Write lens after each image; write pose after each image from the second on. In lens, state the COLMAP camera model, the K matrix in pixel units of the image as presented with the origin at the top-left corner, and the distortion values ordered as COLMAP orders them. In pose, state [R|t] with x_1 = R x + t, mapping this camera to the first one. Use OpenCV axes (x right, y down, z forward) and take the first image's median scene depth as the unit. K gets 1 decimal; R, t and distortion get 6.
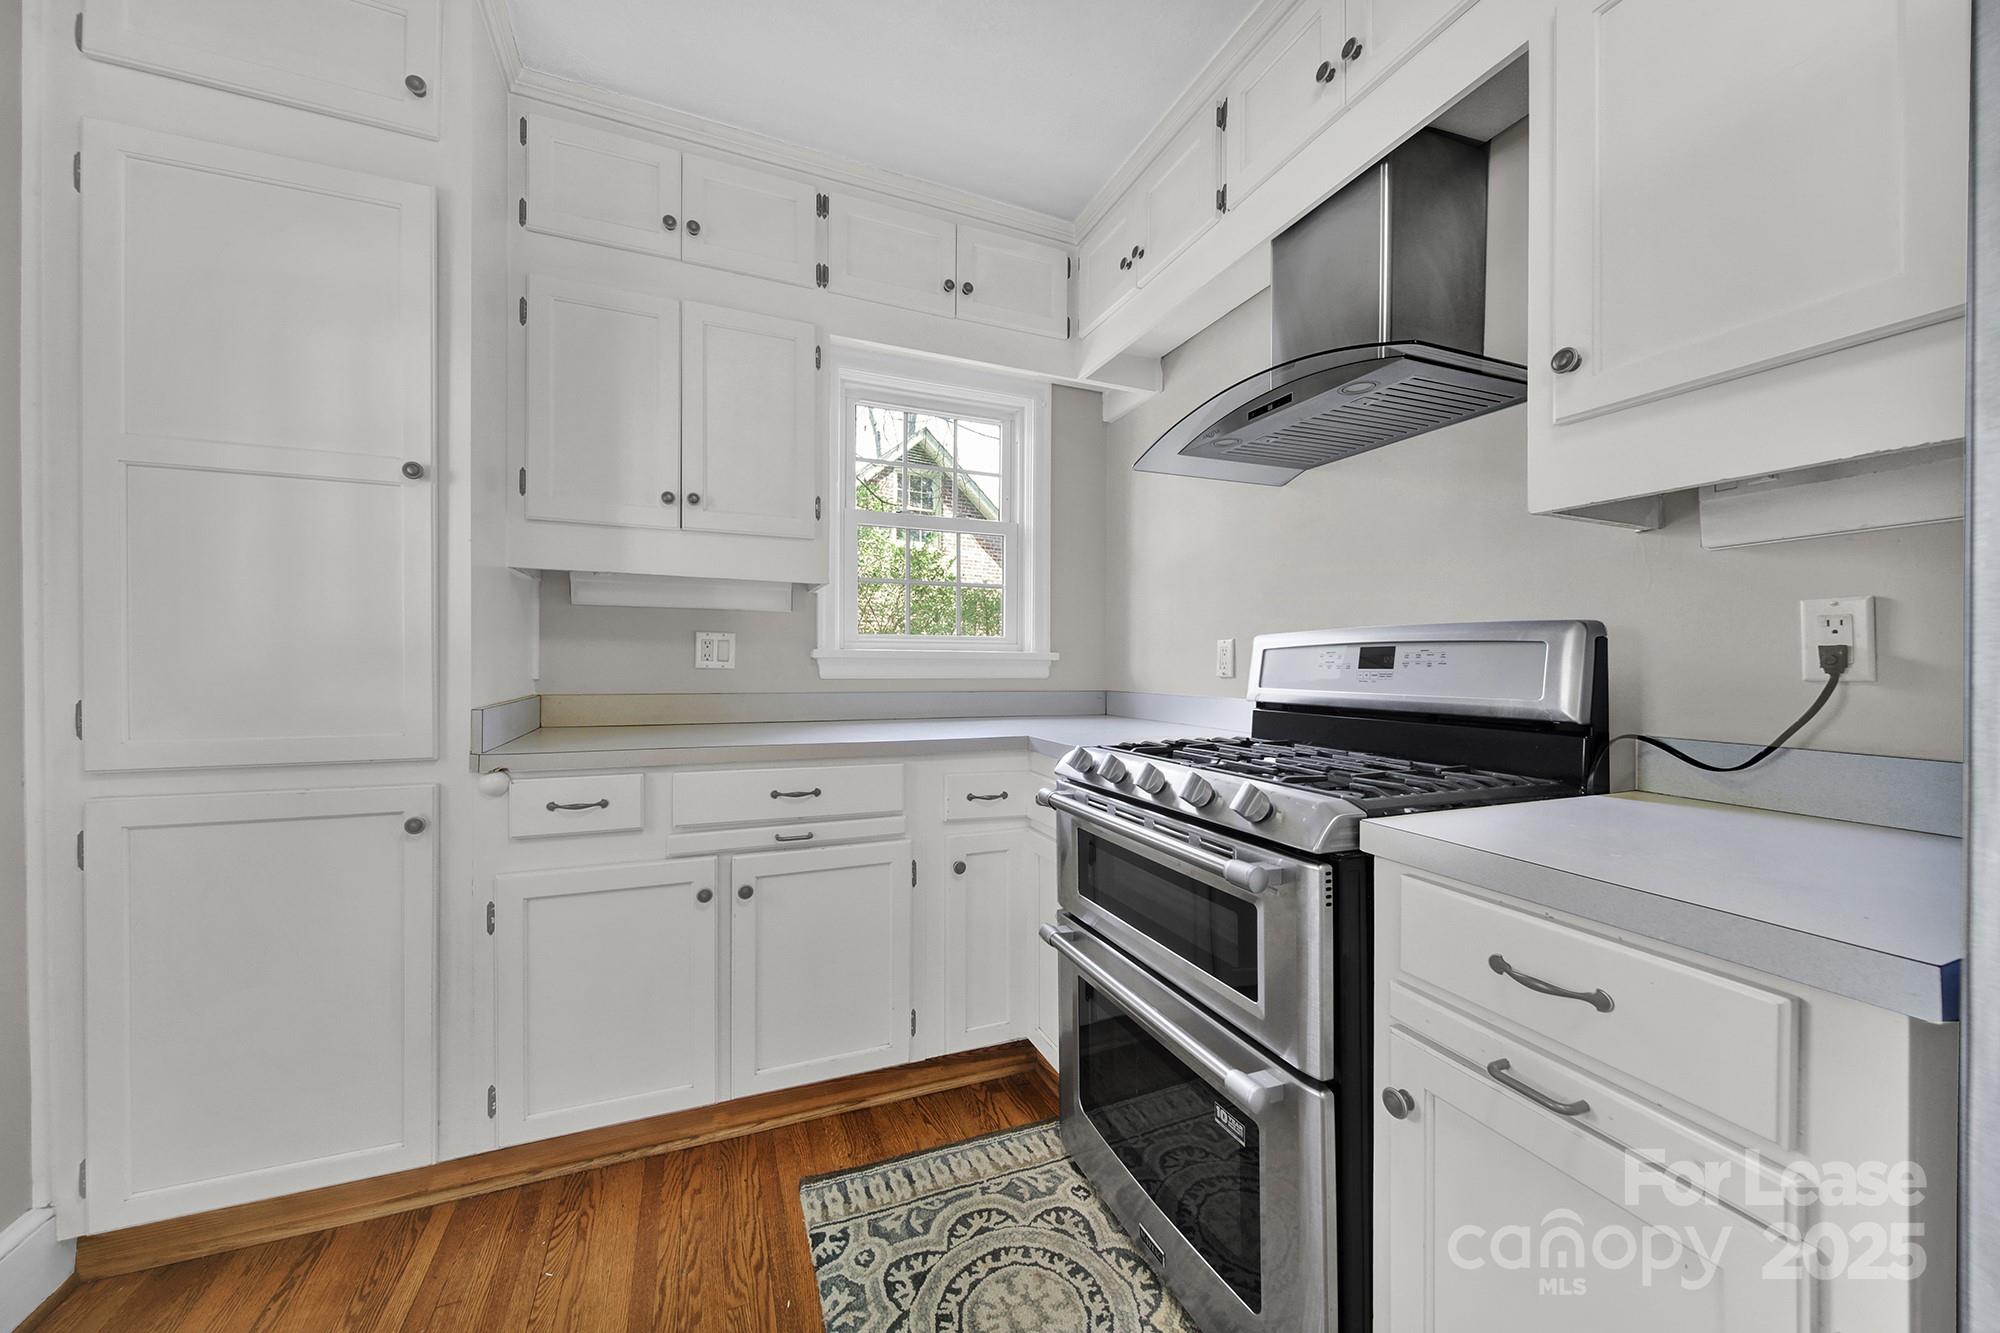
lens RADIAL K [[717.6, 0, 998.6], [0, 717.6, 665.4], [0, 0, 1]] dist [-0.006628, -0.000080]
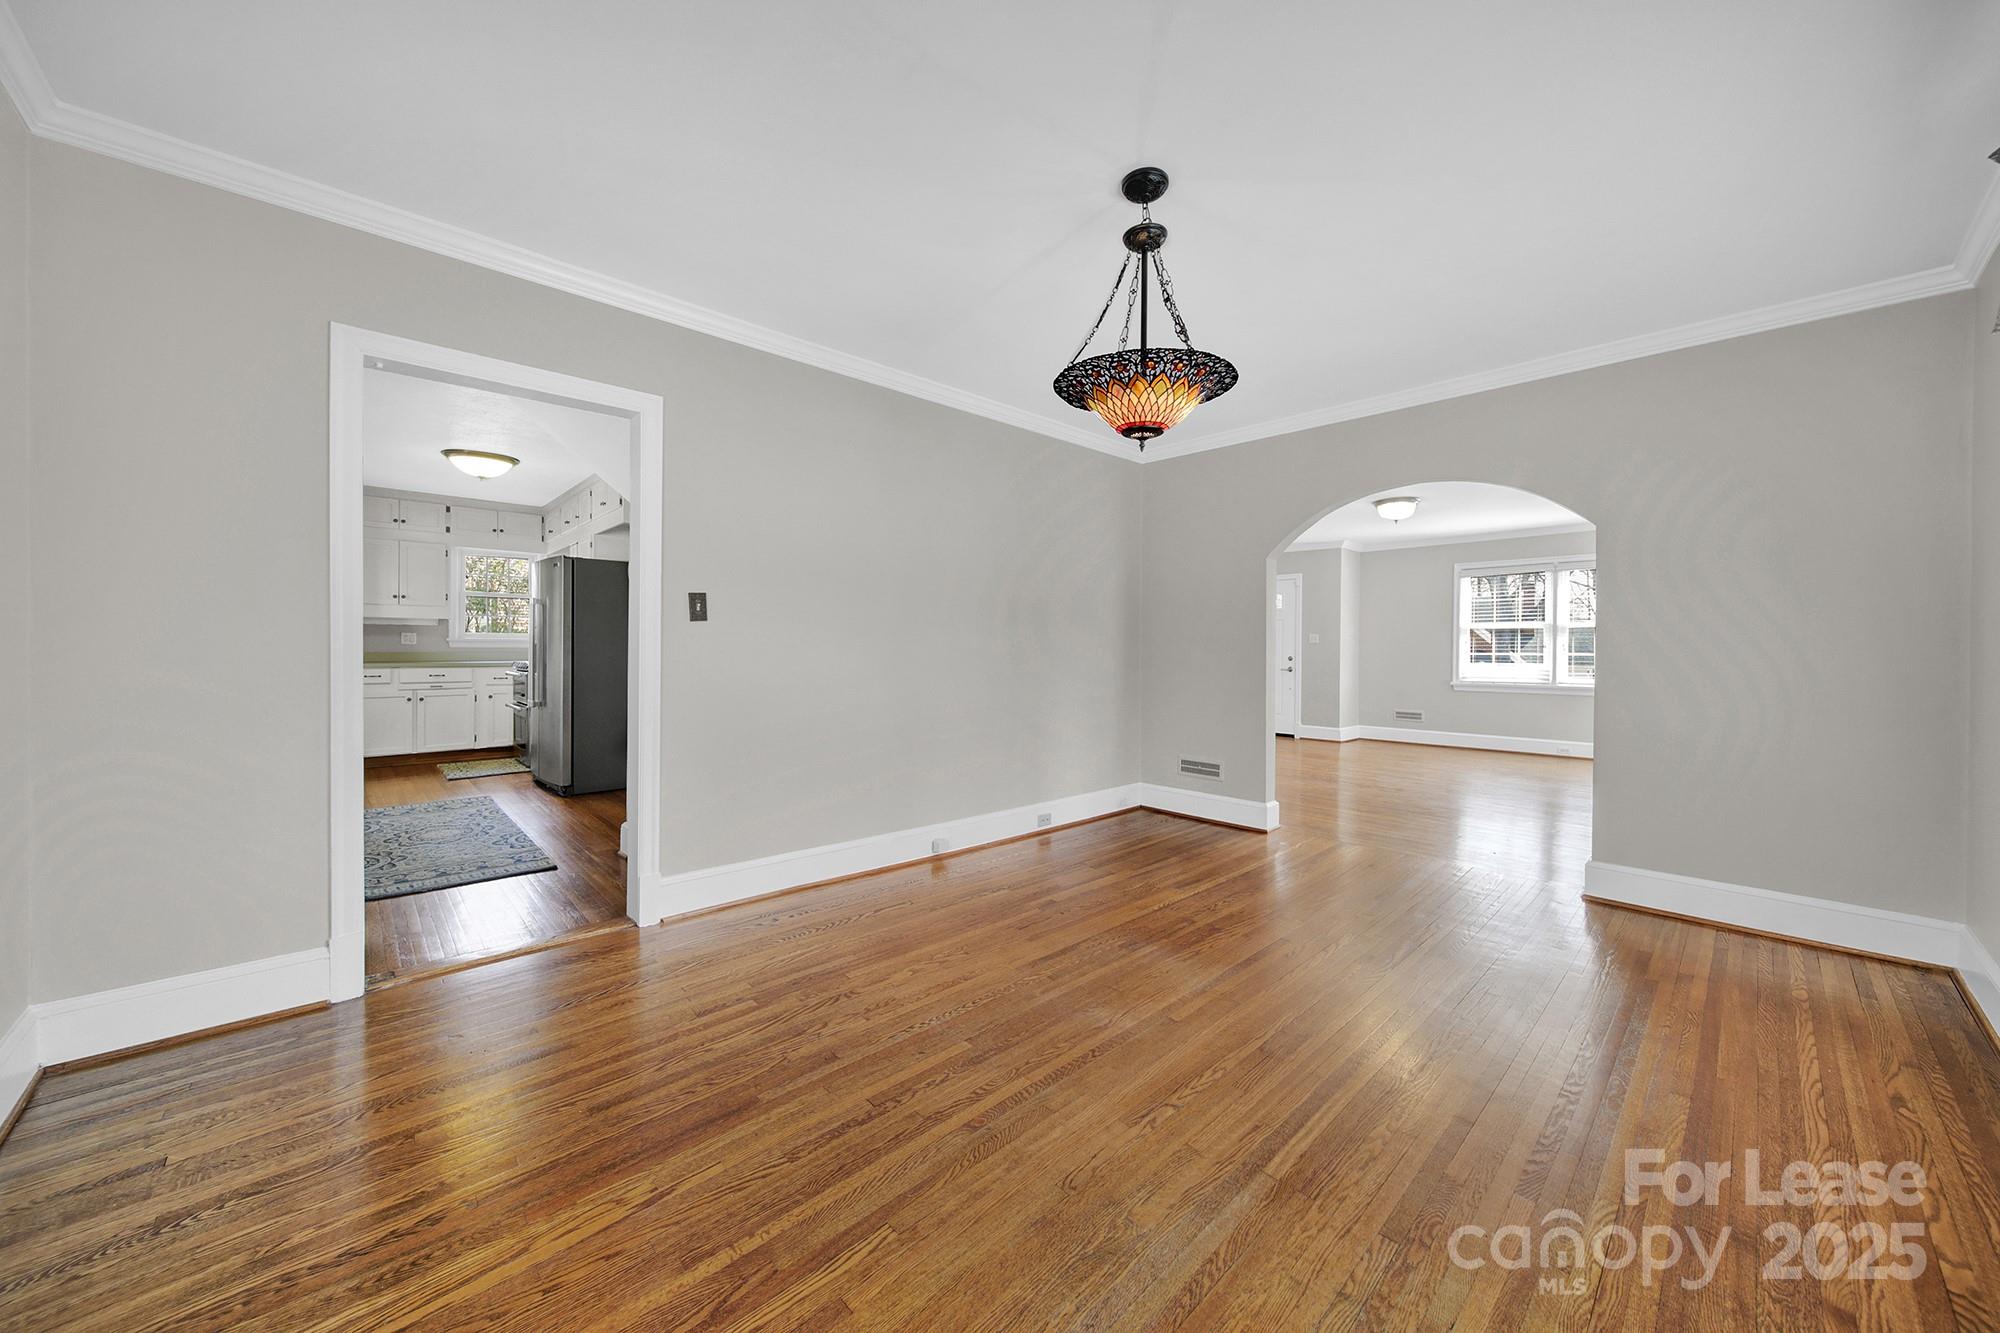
lens RADIAL K [[717.6, 0, 1003.8], [0, 717.6, 659.1], [0, 0, 1]] dist [-0.006628, -0.000080]
pose [[0.932278, -0.003475, 0.361726, 0.994476], [-0.001424, 0.999911, 0.013278, 0.025320], [-0.361740, -0.012894, 0.932190, -3.158793]]
